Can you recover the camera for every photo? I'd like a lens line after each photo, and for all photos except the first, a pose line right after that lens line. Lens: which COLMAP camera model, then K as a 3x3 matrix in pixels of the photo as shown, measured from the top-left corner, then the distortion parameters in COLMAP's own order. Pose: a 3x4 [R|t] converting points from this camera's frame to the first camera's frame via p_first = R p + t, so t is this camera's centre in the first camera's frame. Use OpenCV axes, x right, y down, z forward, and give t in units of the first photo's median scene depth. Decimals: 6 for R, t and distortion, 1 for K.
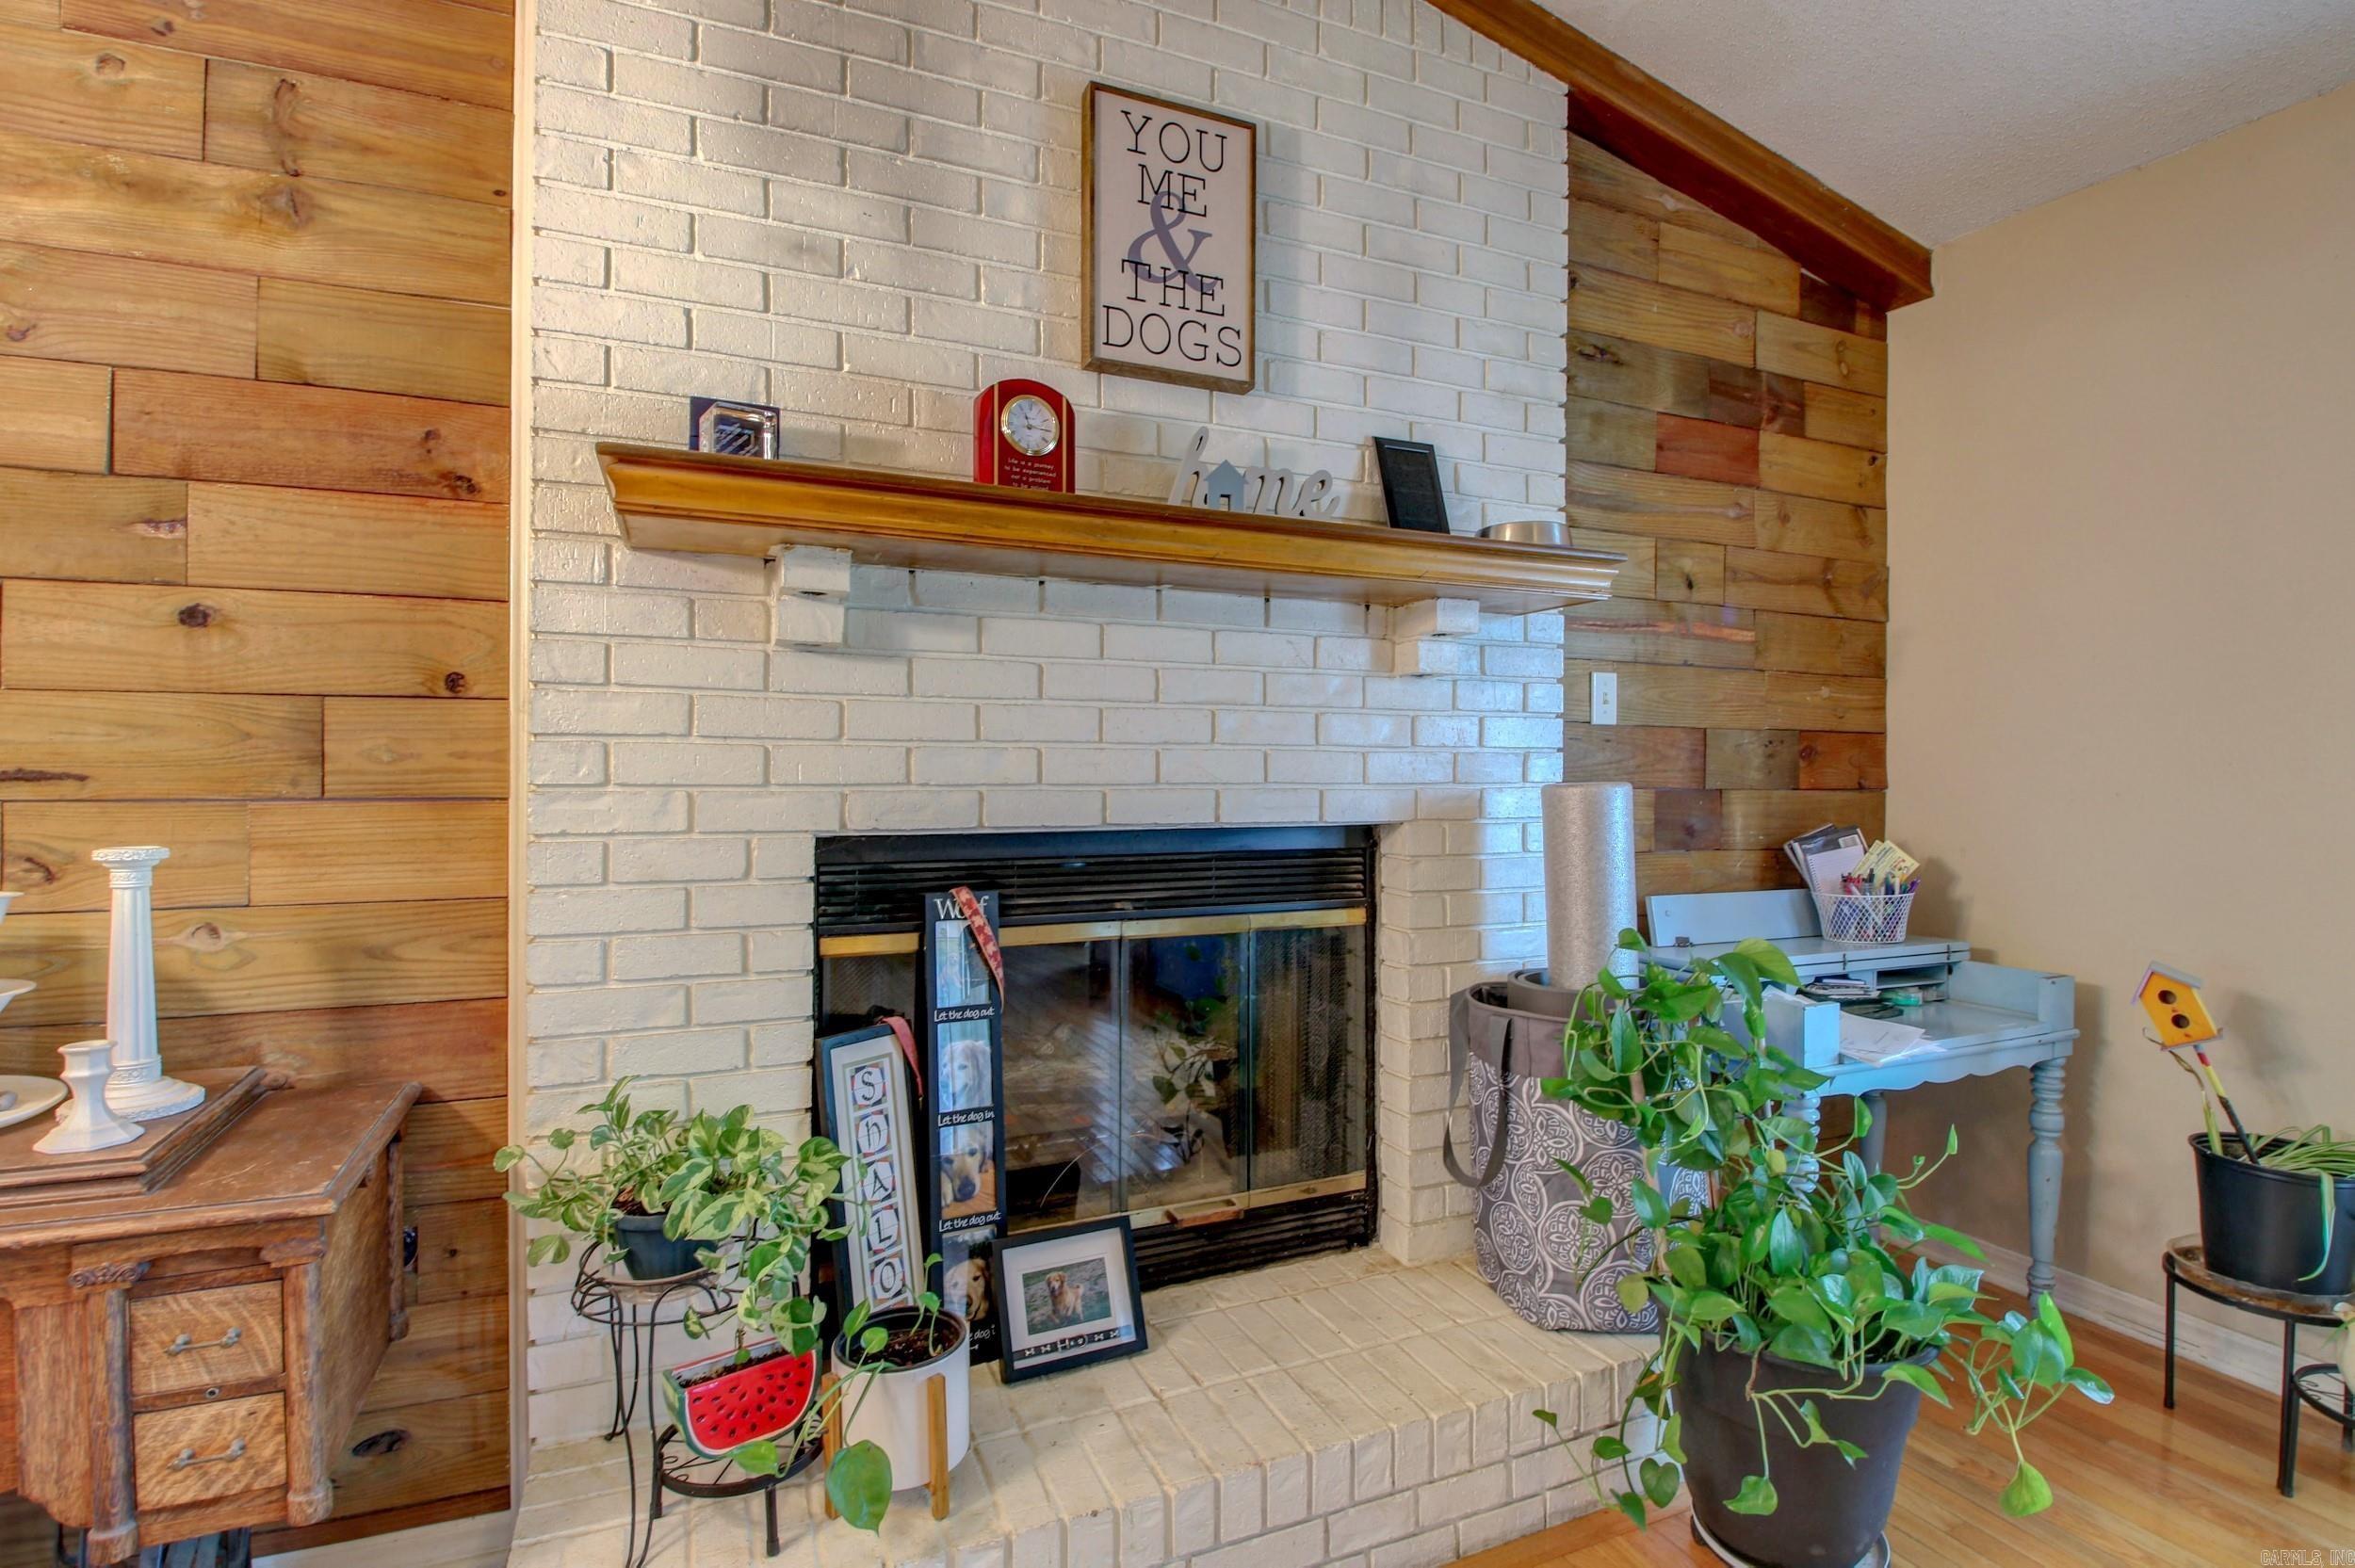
lens RADIAL K [[1094.2, 0, 1176.5], [0, 1094.2, 776.6], [0, 0, 1]] dist [0.022948, -0.030076]
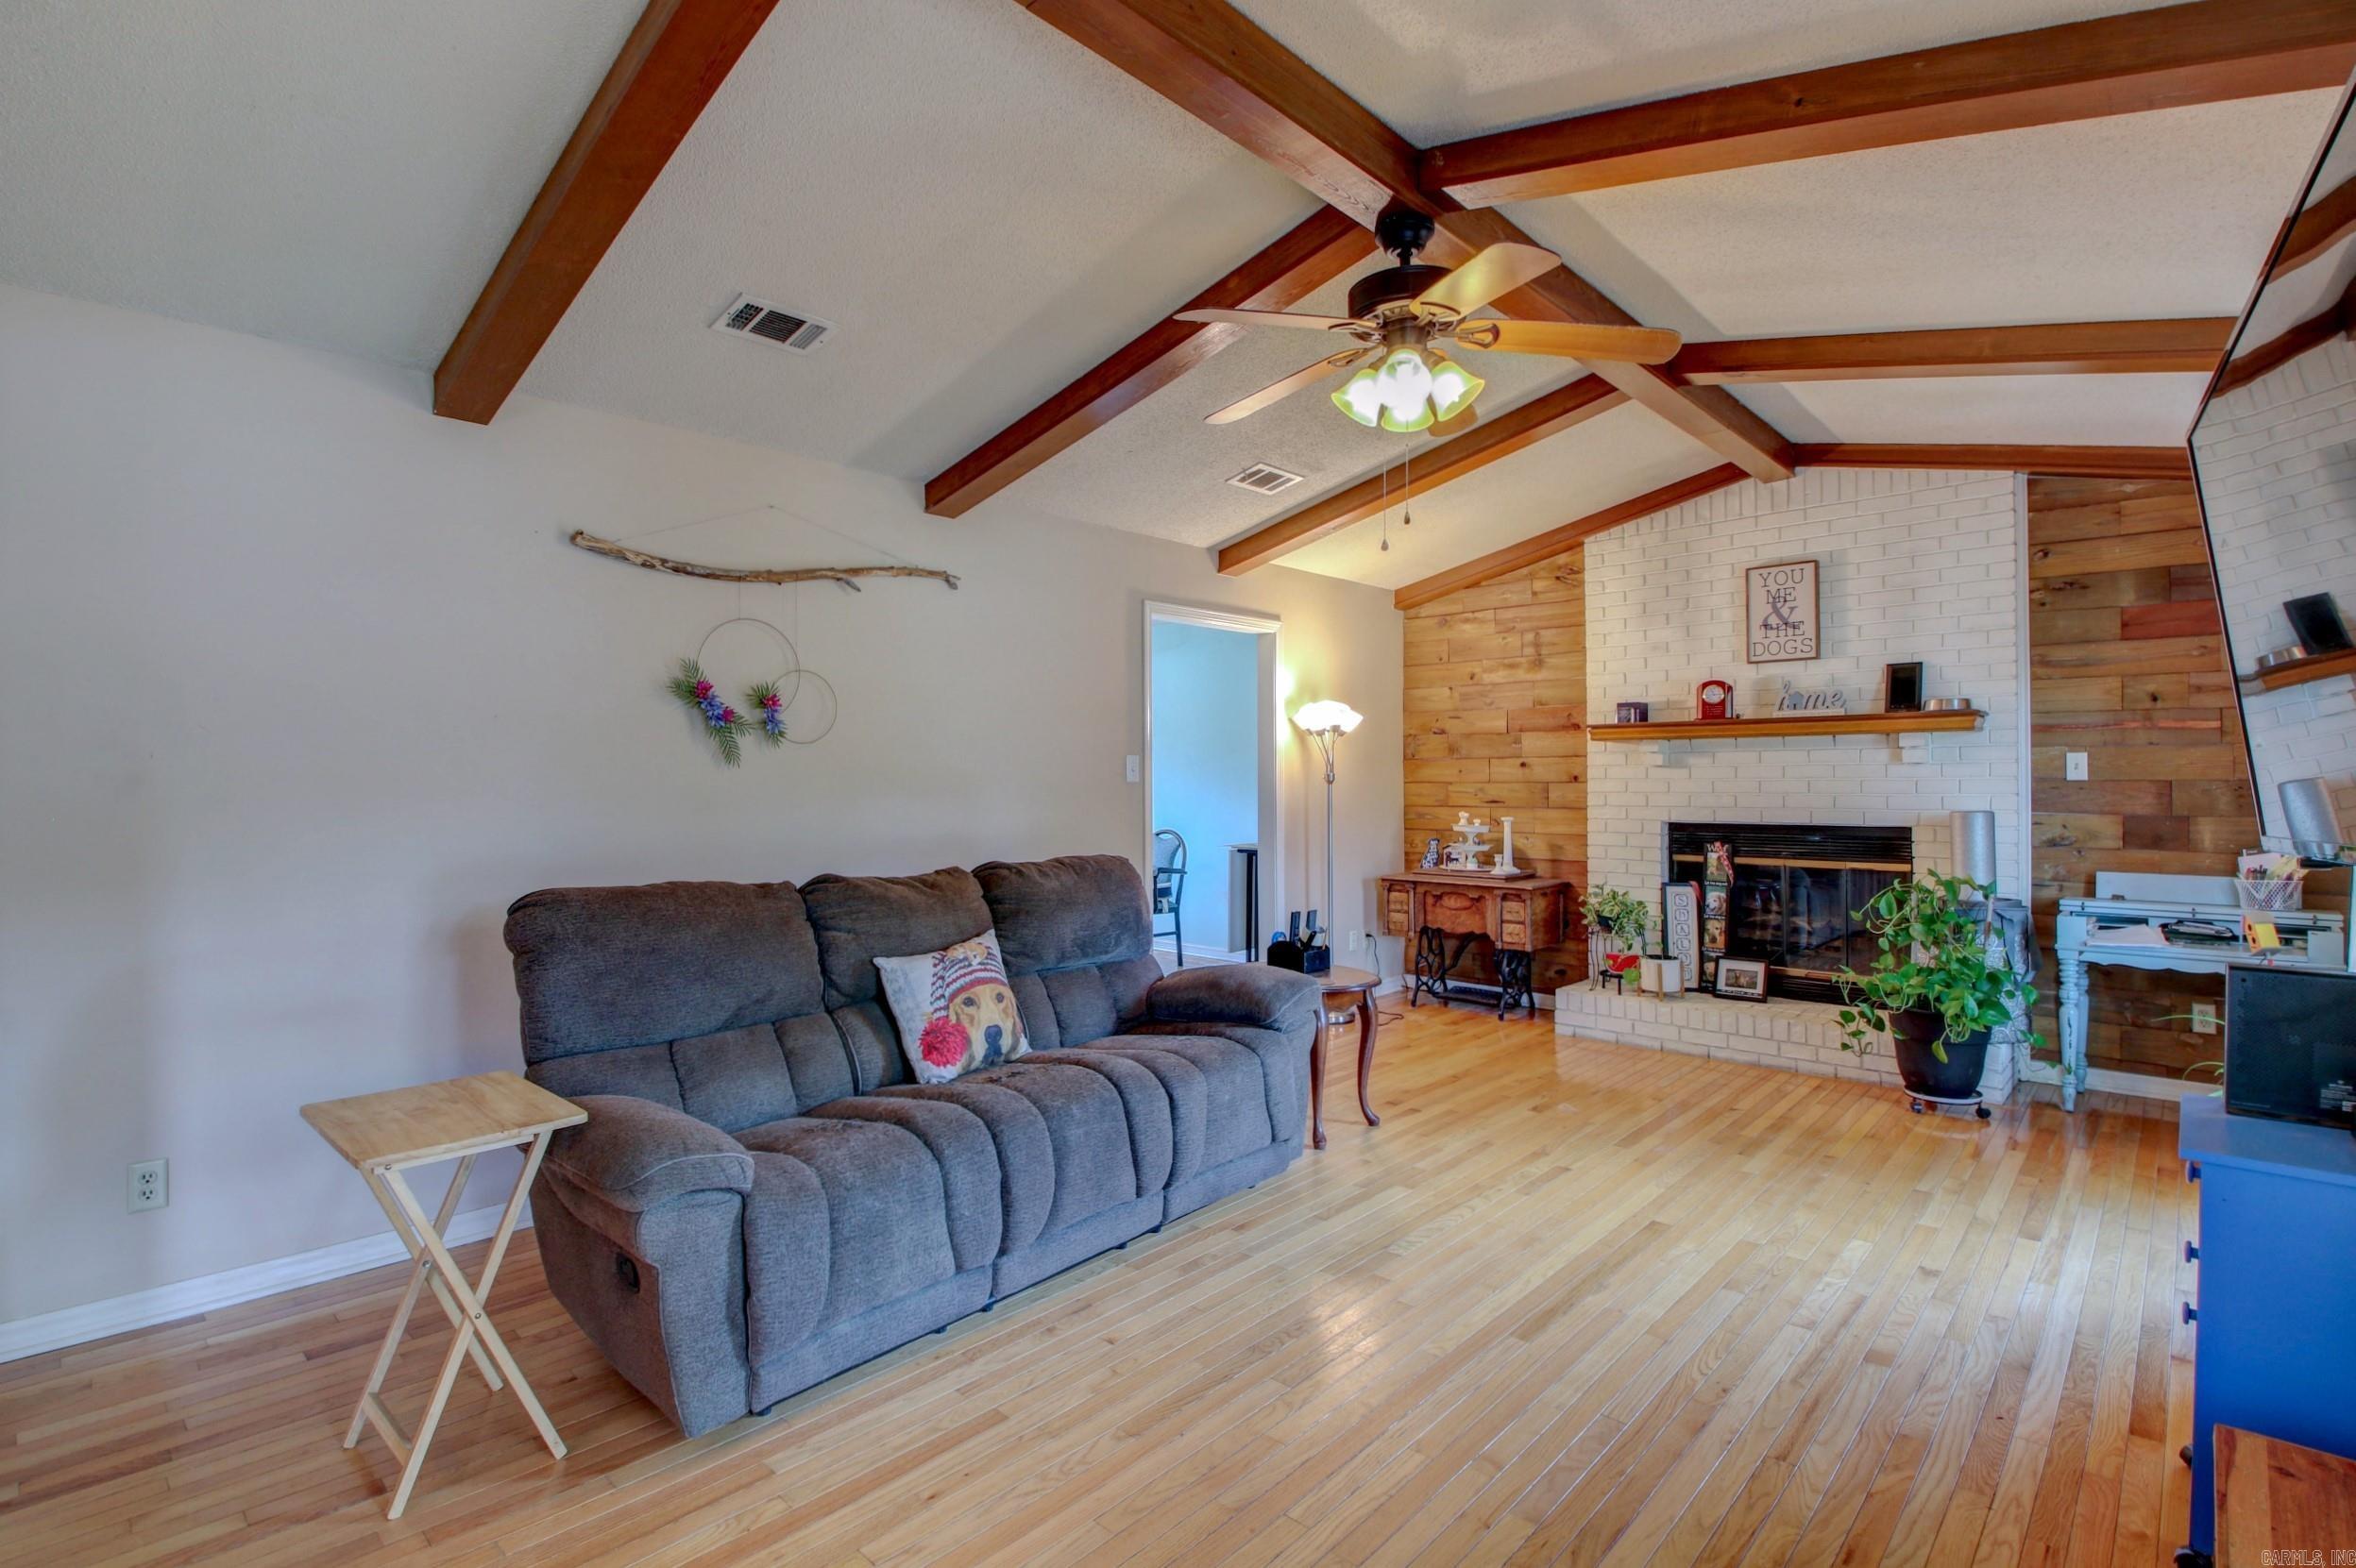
lens RADIAL K [[1094.7, 0, 1177.0], [0, 1094.7, 776.6], [0, 0, 1]] dist [0.022948, -0.030076]
pose [[0.402525, -0.004103, -0.915400, 2.114323], [0.010457, 0.999945, 0.000116, -0.098127], [0.915349, -0.009619, 0.402546, -1.674864]]
